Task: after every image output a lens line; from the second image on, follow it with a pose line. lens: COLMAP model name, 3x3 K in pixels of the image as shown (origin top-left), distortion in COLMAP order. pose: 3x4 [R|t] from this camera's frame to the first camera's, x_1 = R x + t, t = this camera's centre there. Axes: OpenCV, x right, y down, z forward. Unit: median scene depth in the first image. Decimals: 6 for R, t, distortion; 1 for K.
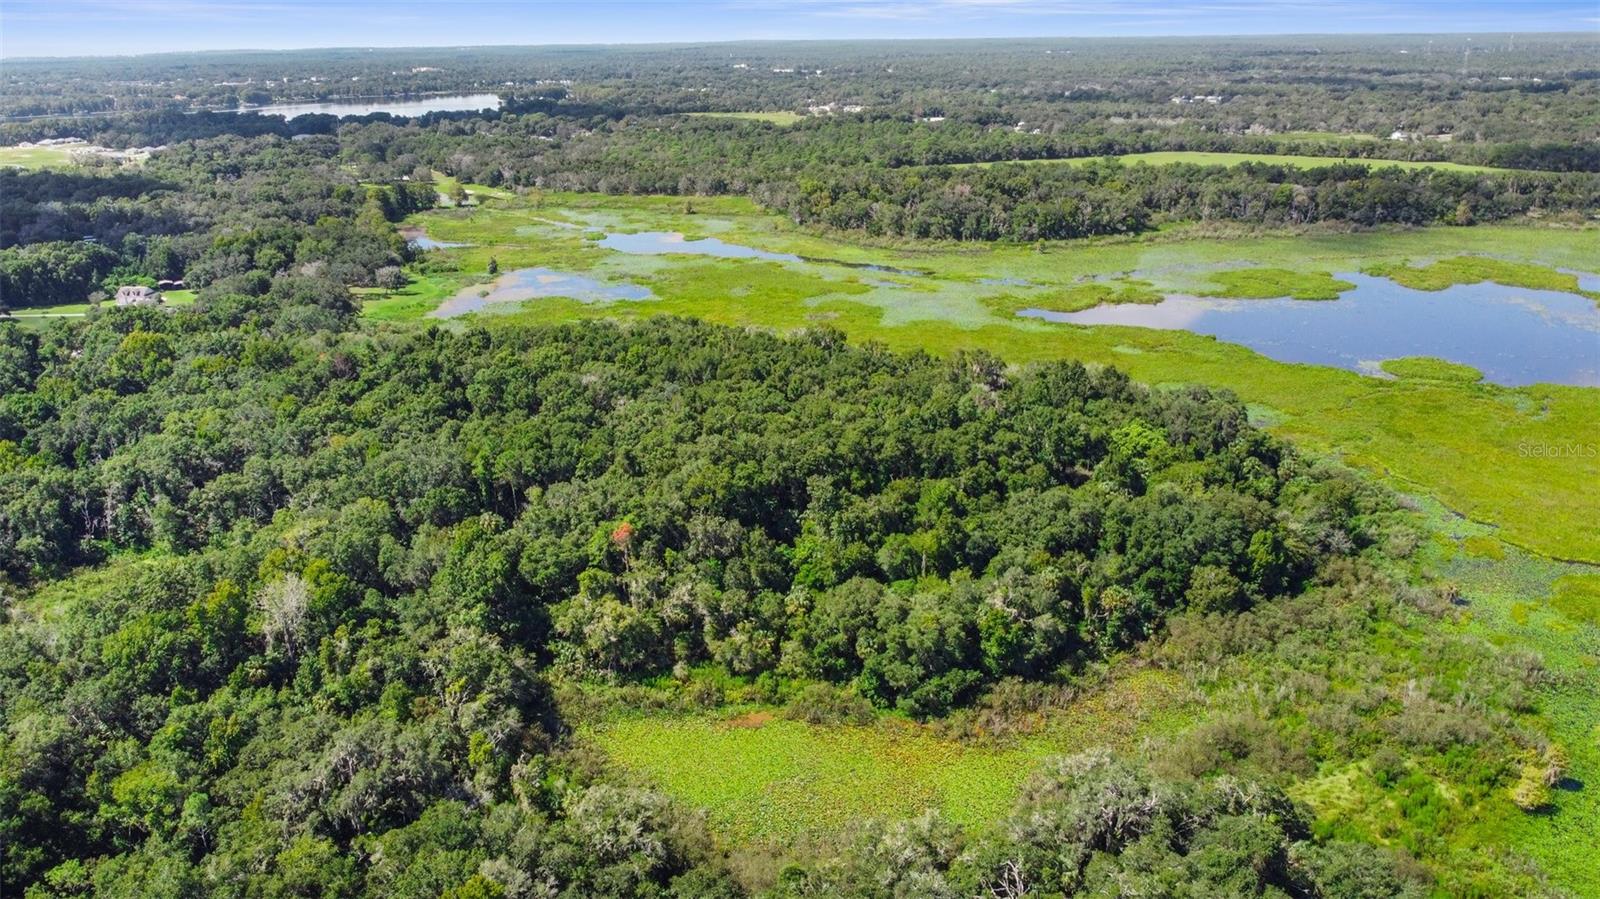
lens RADIAL K [[1207.8, 0, 794.3], [0, 1207.8, 448.1], [0, 0, 1]] dist [0.000757, -0.007546]
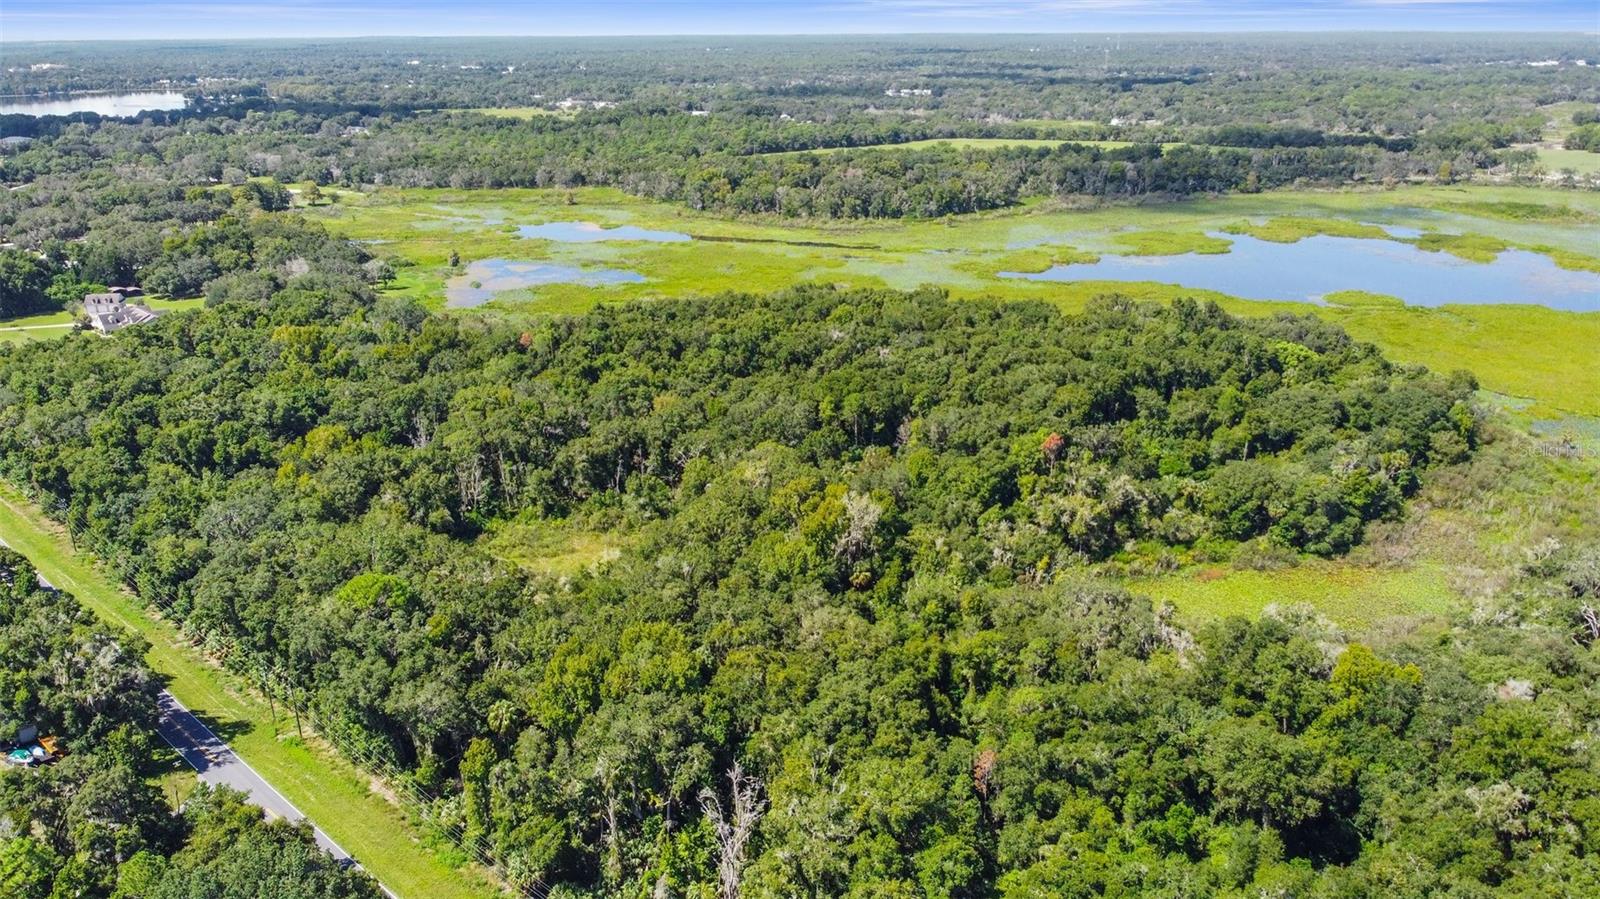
lens RADIAL K [[1207.8, 0, 794.3], [0, 1207.8, 448.1], [0, 0, 1]] dist [0.000757, -0.007546]
pose [[0.958887, -0.085572, 0.270579, -0.189513], [0.085103, 0.996281, 0.013485, 0.010463], [-0.270727, 0.010096, 0.962603, -0.019963]]
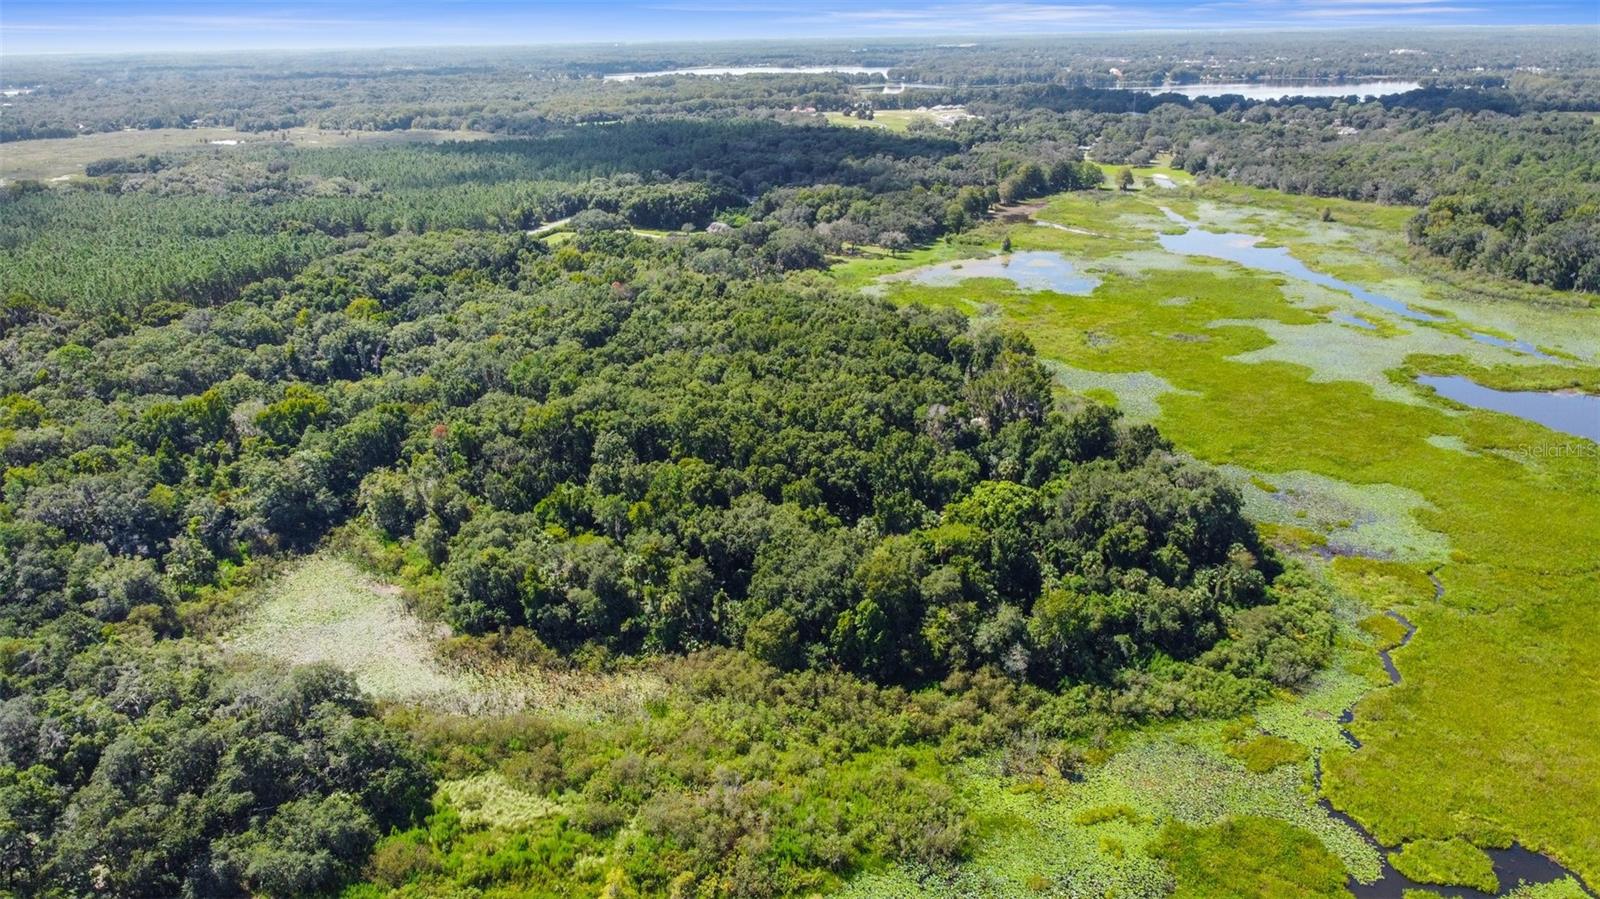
lens RADIAL K [[1211.6, 0, 800.0], [0, 1211.6, 449.5], [0, 0, 1]] dist [-0.008611, 0.000582]
pose [[0.708789, 0.235265, -0.665033, 0.259805], [-0.224073, 0.969009, 0.103985, -0.034371], [0.668887, 0.075312, 0.739540, 0.086576]]
